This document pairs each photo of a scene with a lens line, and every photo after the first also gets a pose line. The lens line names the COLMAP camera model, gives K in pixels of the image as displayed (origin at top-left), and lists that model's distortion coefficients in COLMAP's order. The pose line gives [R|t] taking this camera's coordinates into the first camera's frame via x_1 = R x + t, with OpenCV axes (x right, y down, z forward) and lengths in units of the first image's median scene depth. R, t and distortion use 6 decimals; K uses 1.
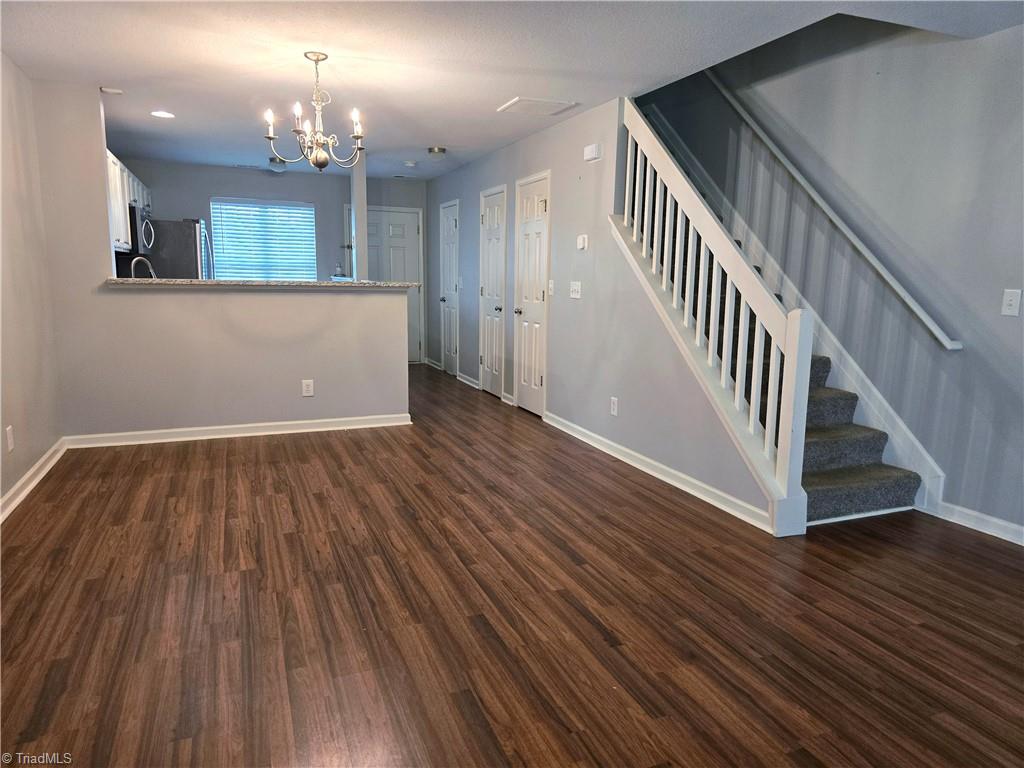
lens RADIAL K [[696.8, 0, 520.3], [0, 696.8, 380.2], [0, 0, 1]] dist [0.057386, -0.000151]
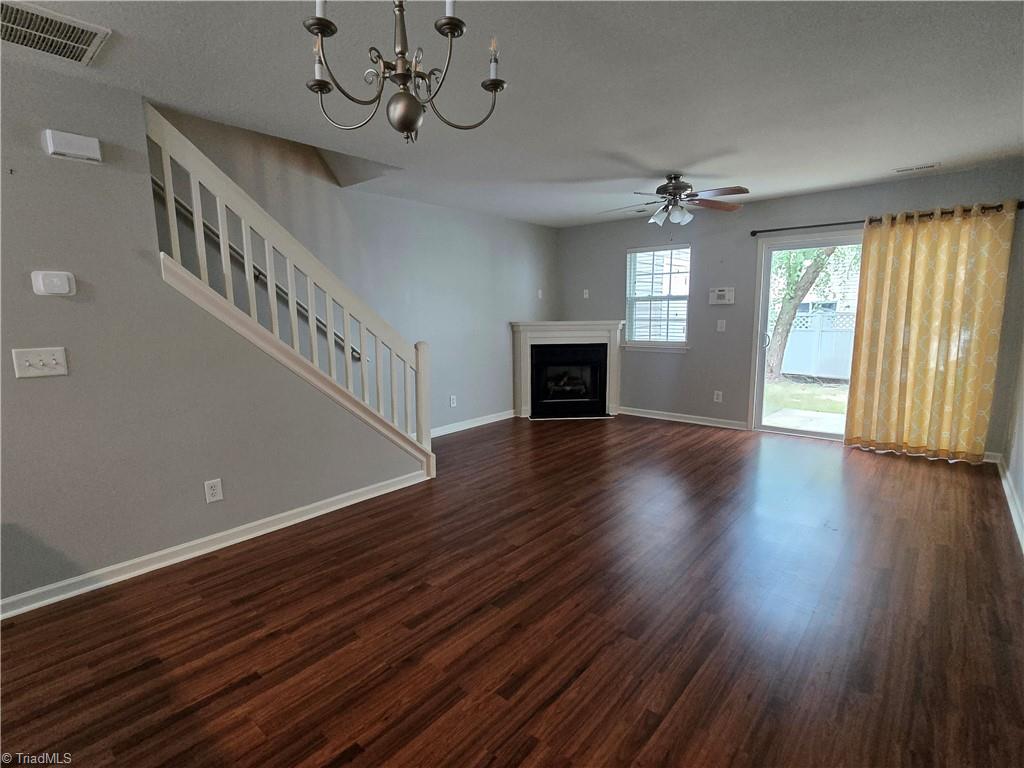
lens RADIAL K [[507.4, 0, 517.7], [0, 507.4, 389.1], [0, 0, 1]] dist [-0.005664, 0.001614]
pose [[-0.469733, -0.140222, 0.871601, -0.666136], [0.141309, 0.962632, 0.231023, -0.204992], [-0.871426, 0.231684, -0.432365, 1.155298]]
